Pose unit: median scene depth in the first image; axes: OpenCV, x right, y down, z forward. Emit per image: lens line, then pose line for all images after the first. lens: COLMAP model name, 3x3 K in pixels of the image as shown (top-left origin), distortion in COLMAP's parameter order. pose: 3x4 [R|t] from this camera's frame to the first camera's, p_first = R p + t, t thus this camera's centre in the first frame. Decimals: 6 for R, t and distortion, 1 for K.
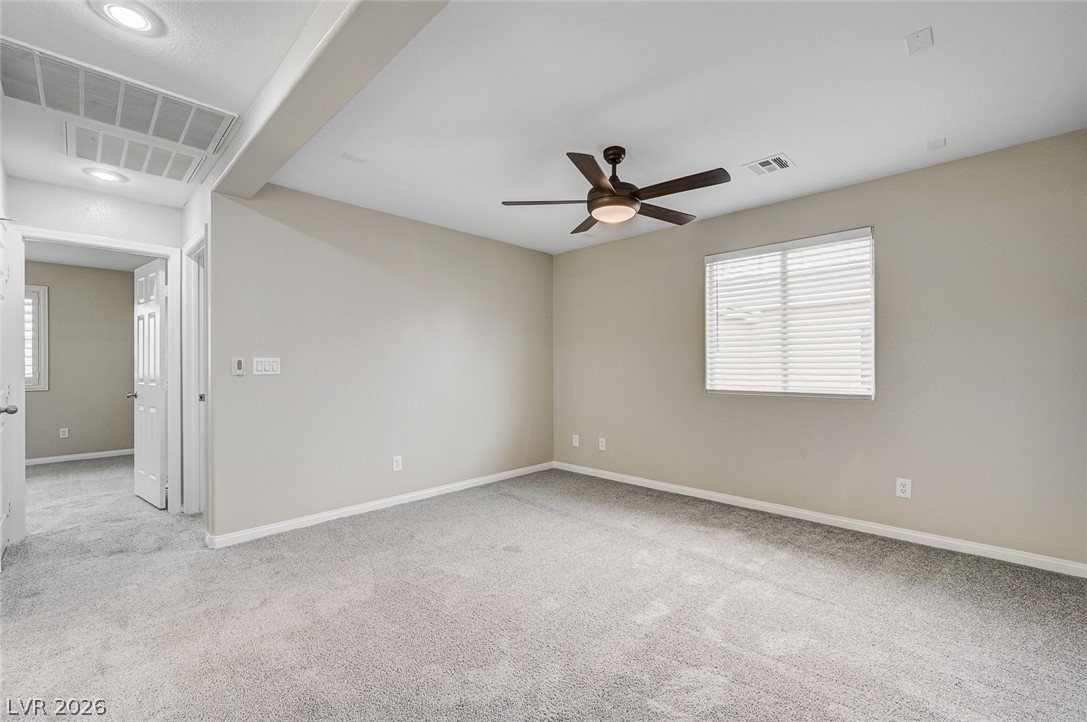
lens RADIAL K [[474.0, 0, 541.9], [0, 474.0, 363.0], [0, 0, 1]] dist [0.000878, 0.000247]
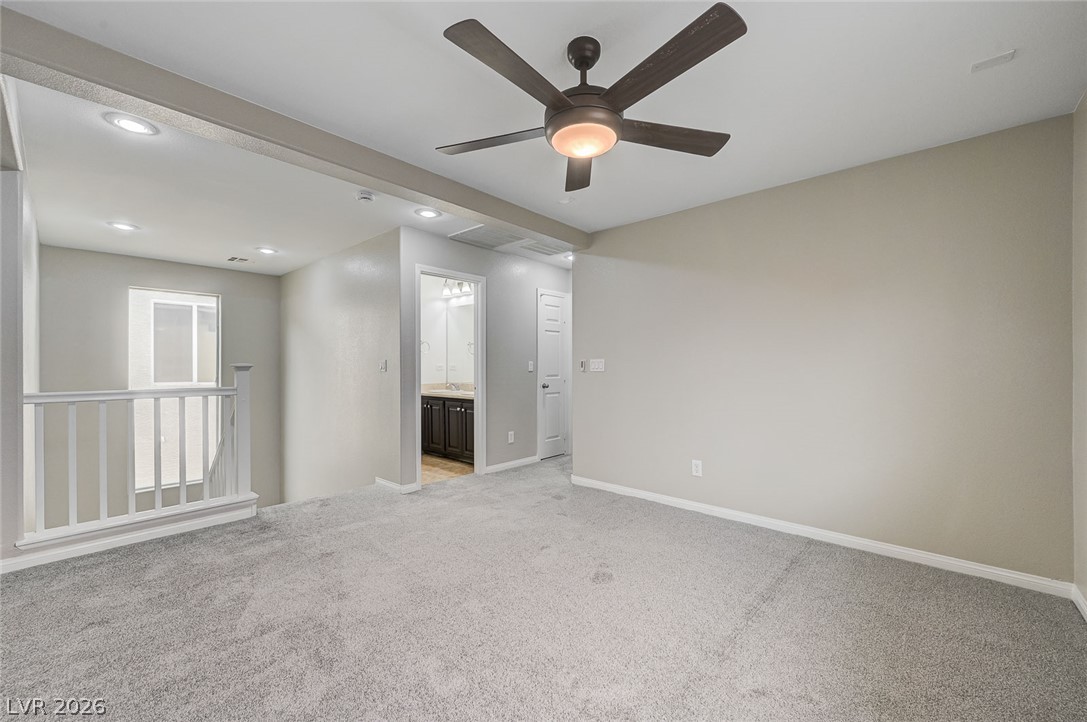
lens RADIAL K [[431.6, 0, 538.3], [0, 431.6, 367.6], [0, 0, 1]] dist [-0.002932, 0.000016]
pose [[0.012068, 0.000596, -0.999927, 0.686475], [0.002792, 0.999996, 0.000629, 0.012680], [0.999923, -0.002799, 0.012067, 0.838709]]
